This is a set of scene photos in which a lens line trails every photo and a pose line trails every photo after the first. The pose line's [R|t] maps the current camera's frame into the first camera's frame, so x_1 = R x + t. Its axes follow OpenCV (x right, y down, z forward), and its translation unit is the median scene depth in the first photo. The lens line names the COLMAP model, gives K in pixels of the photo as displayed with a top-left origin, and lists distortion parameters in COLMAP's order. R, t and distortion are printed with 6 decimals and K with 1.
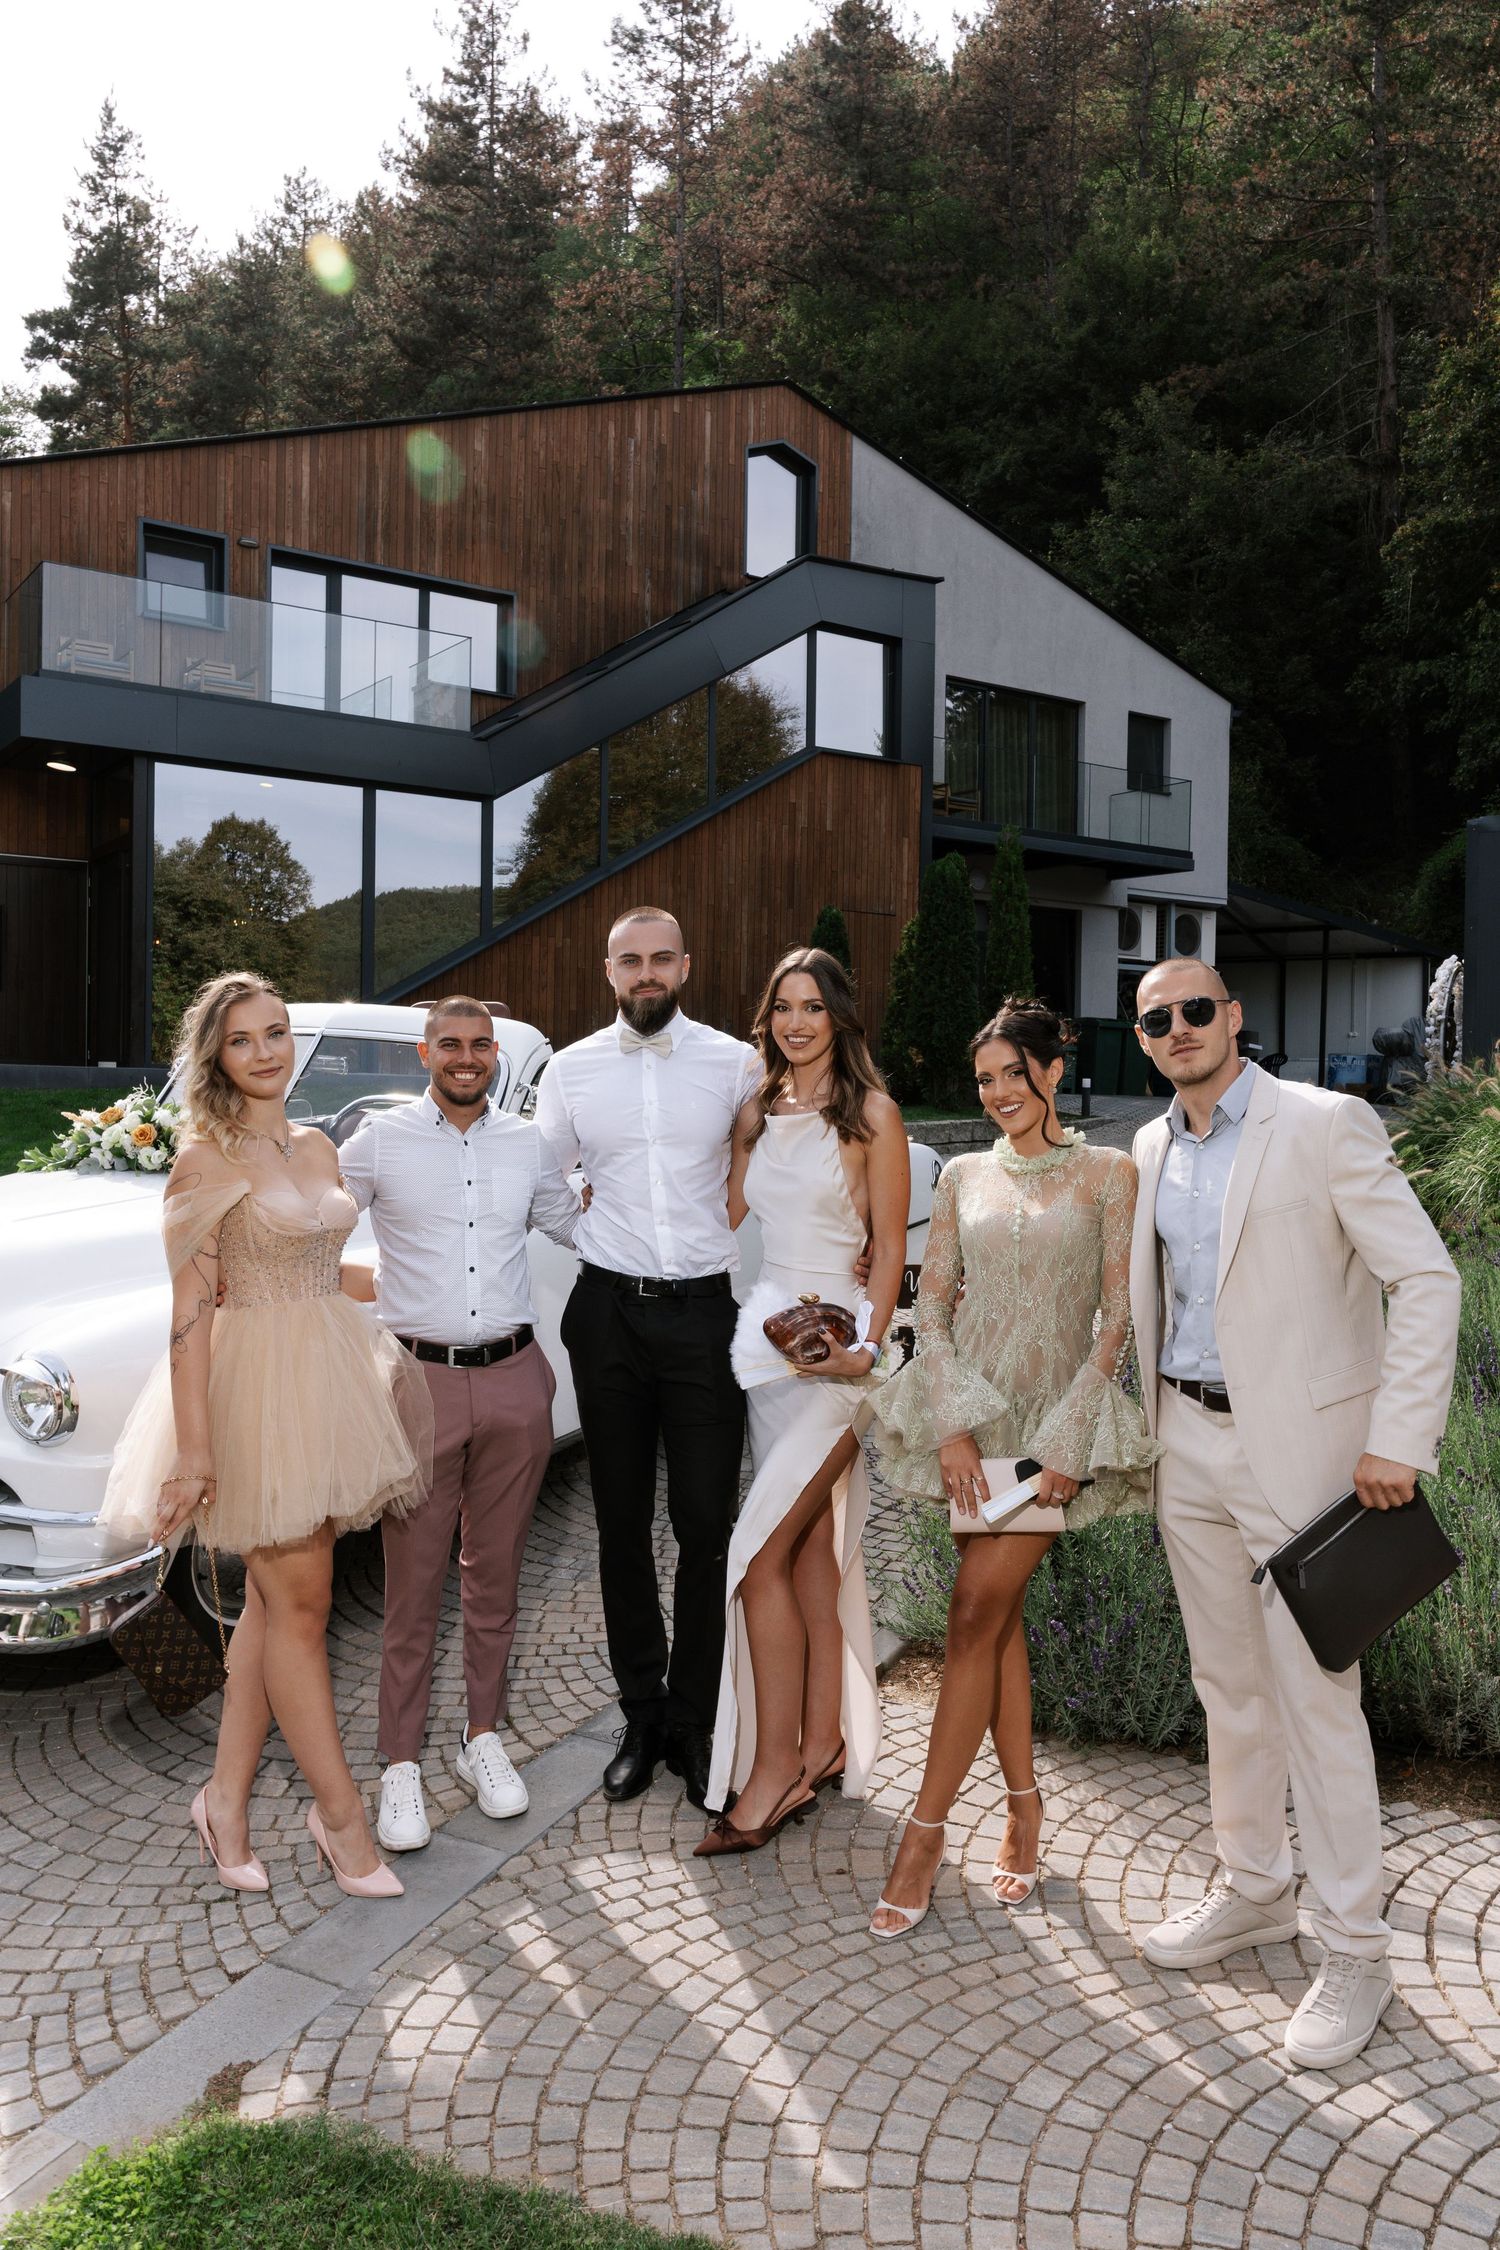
lens RADIAL K [[1741.6, 0, 750.0], [0, 1741.6, 1110.3], [0, 0, 1]] dist [0.005650, 0.005378]
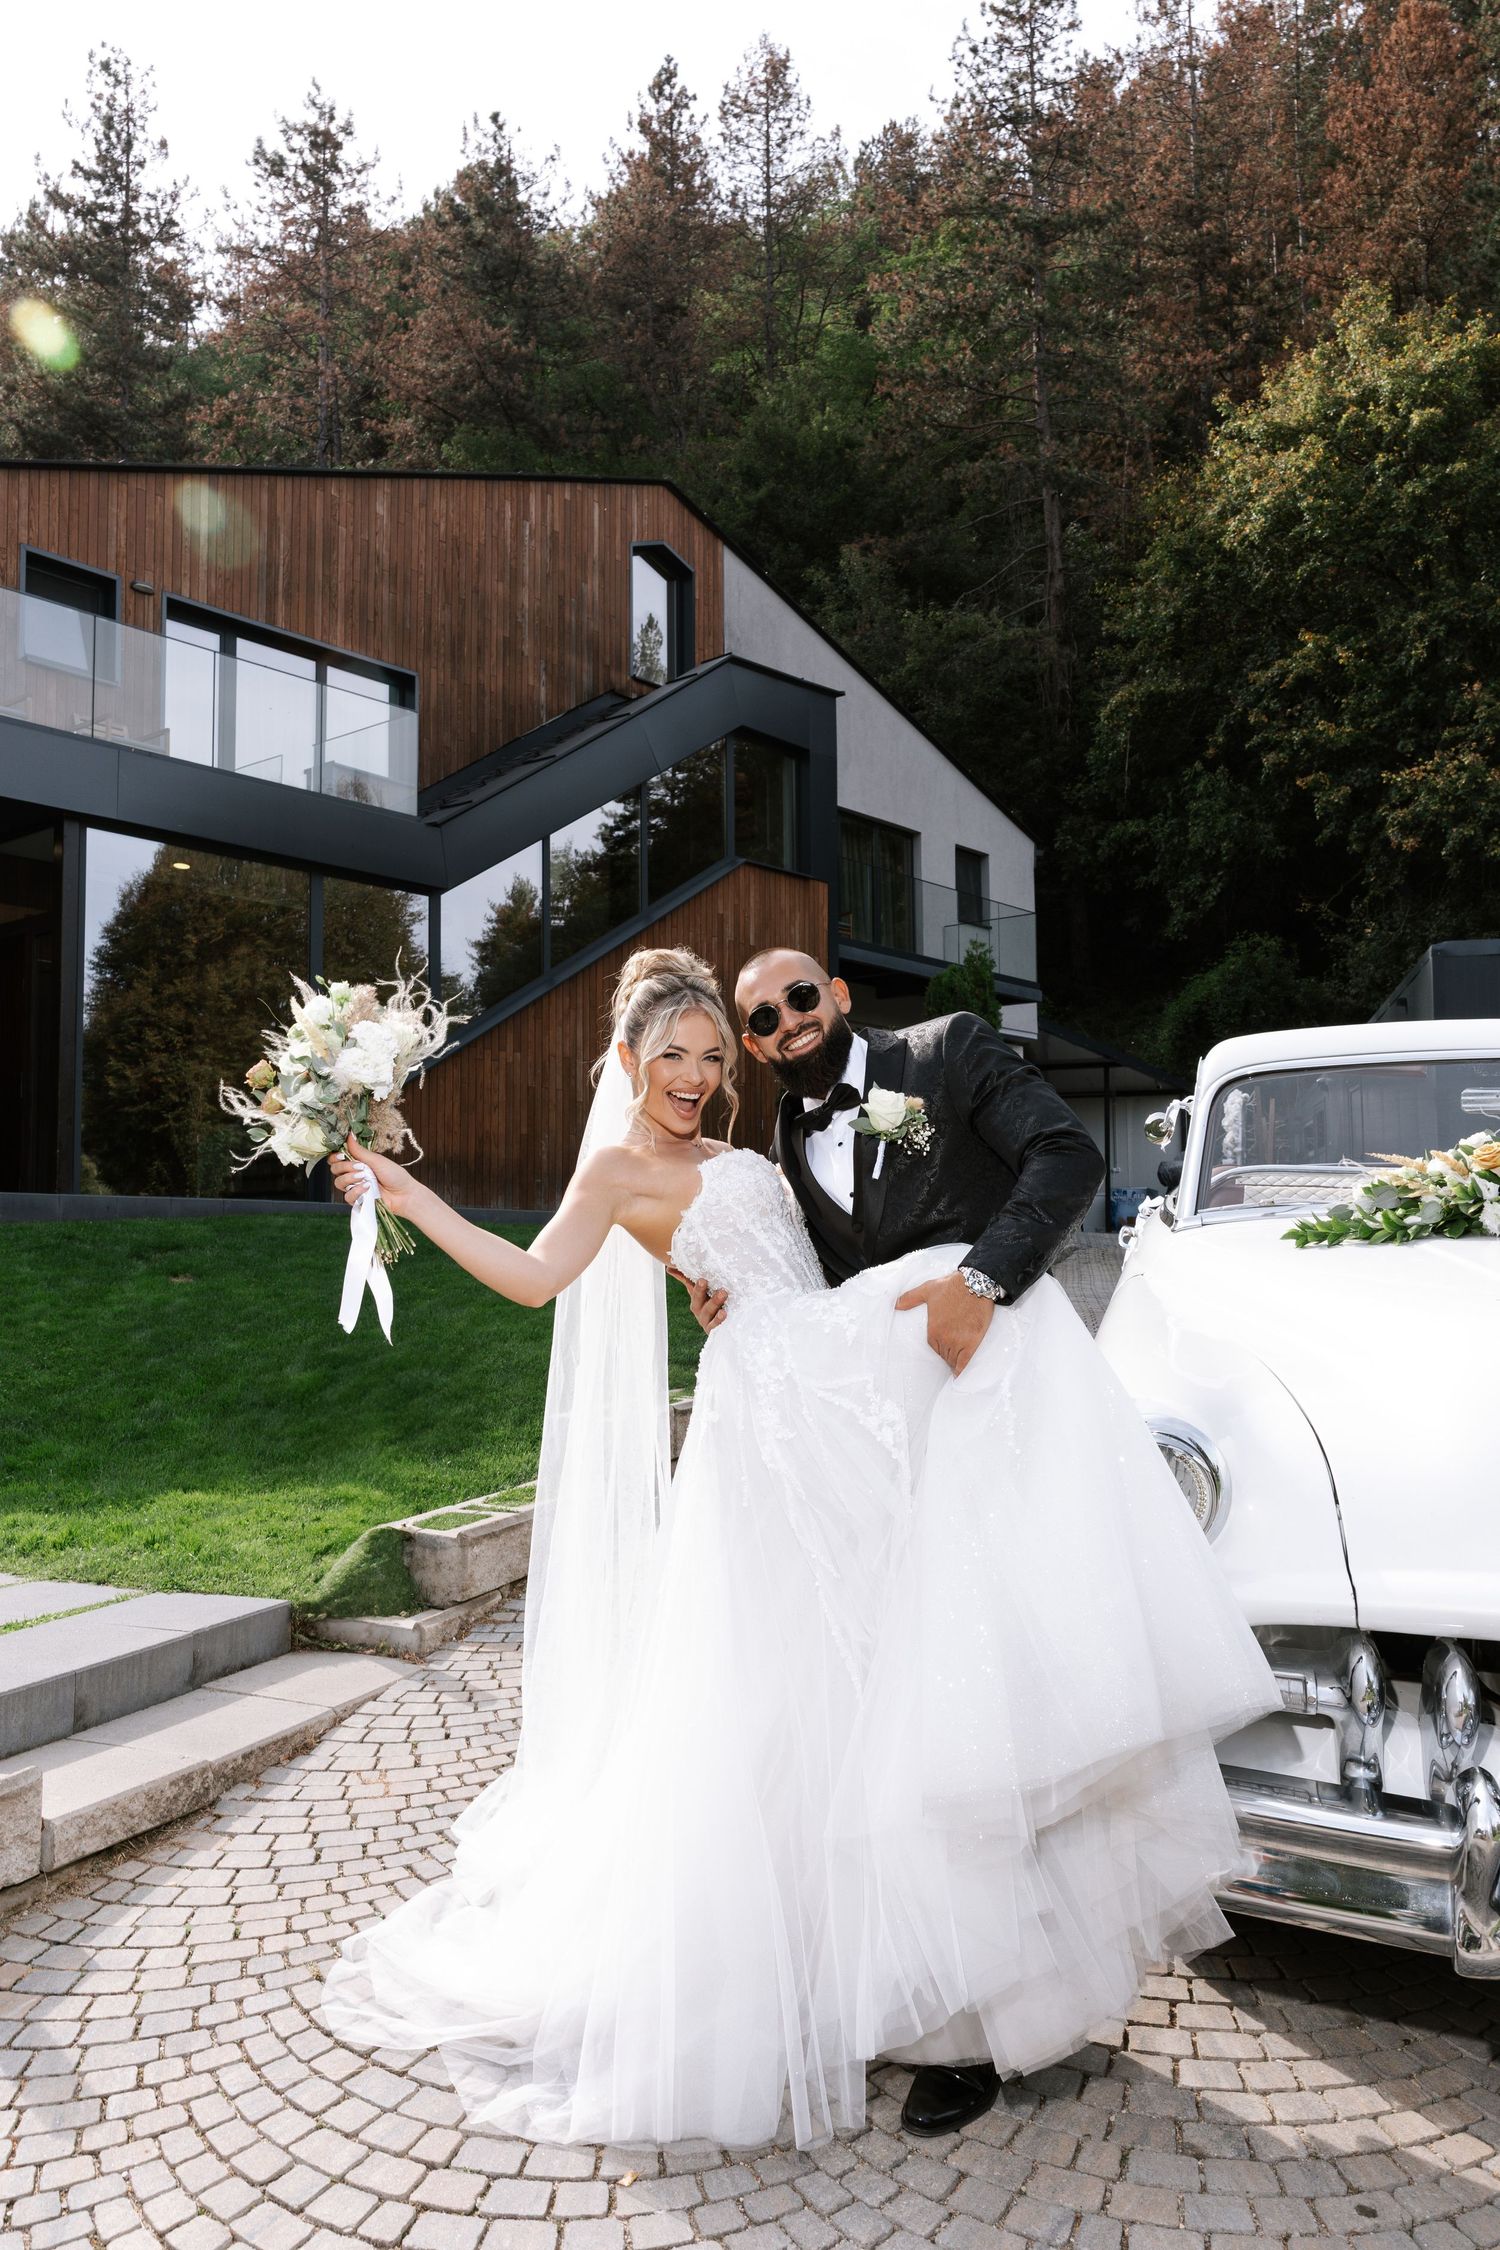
lens RADIAL K [[1741.6, 0, 759.8], [0, 1741.6, 1125.5], [0, 0, 1]] dist [0.005650, 0.005378]
pose [[0.962787, -0.000416, 0.270261, -0.131945], [0.022431, 0.996672, -0.078376, 0.006012], [-0.269329, 0.081521, 0.959592, 0.070389]]
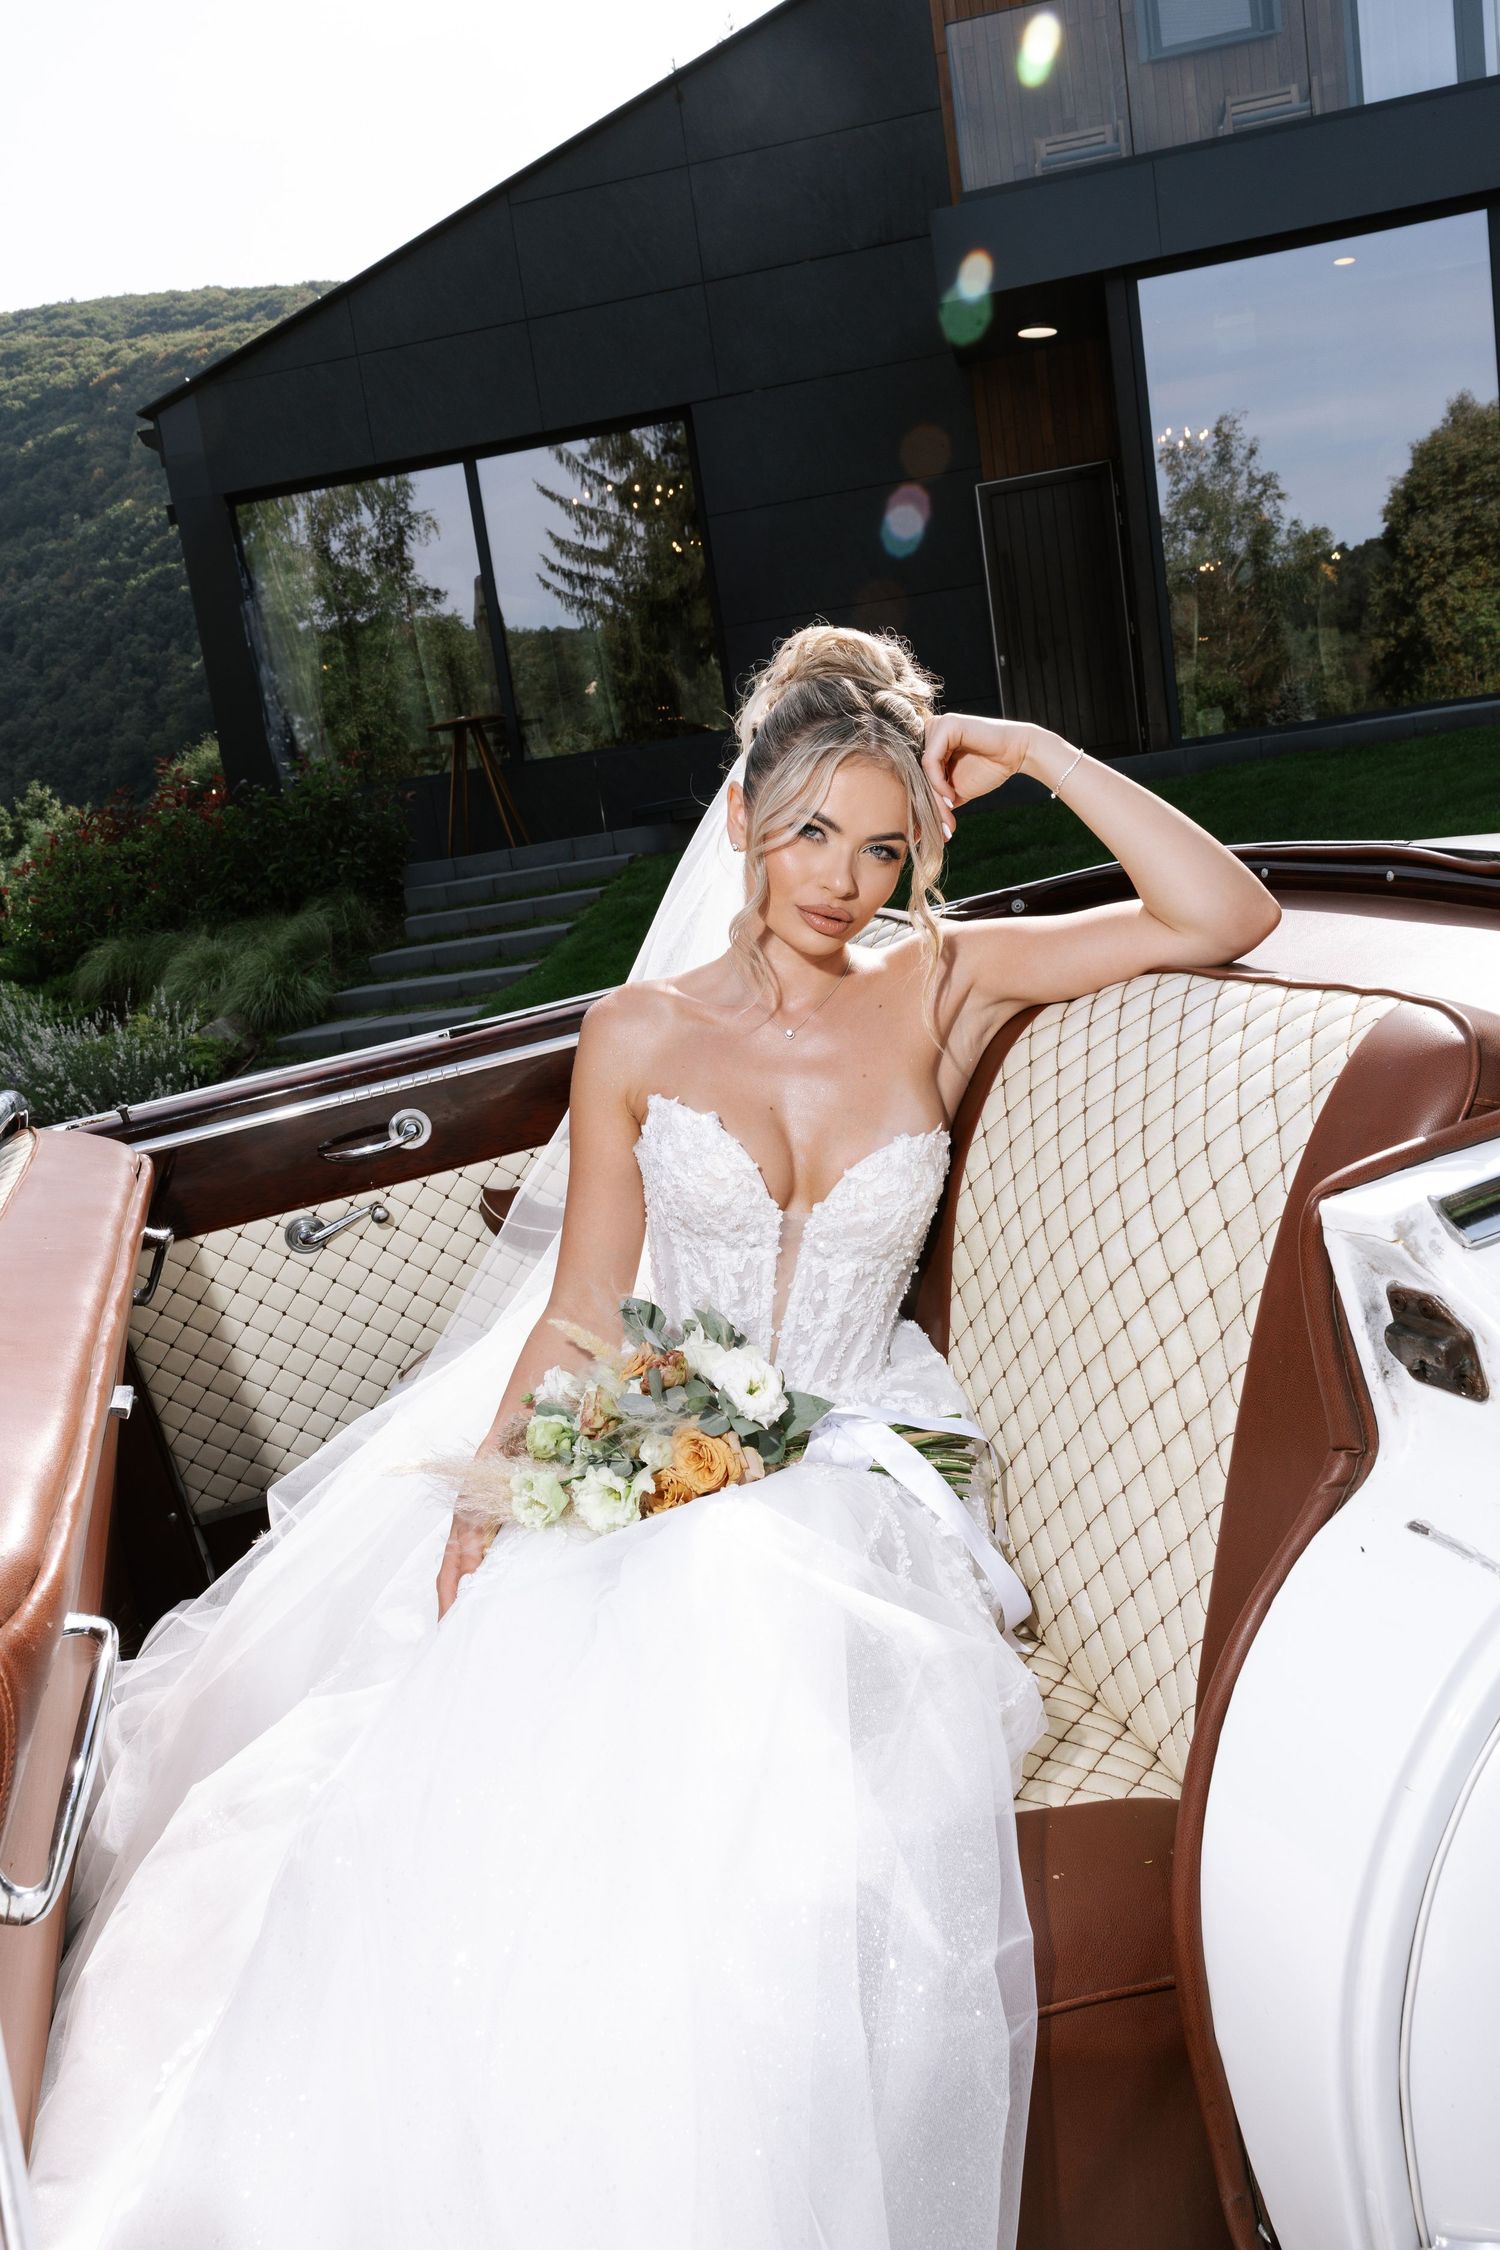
lens RADIAL K [[1741.6, 0, 744.1], [0, 1741.6, 1127.6], [0, 0, 1]] dist [0.005650, 0.005378]
pose [[0.701824, 0.010087, -0.712279, 0.015896], [0.152156, 0.974701, 0.163726, -0.008390], [0.695910, -0.223285, 0.682534, 0.188062]]
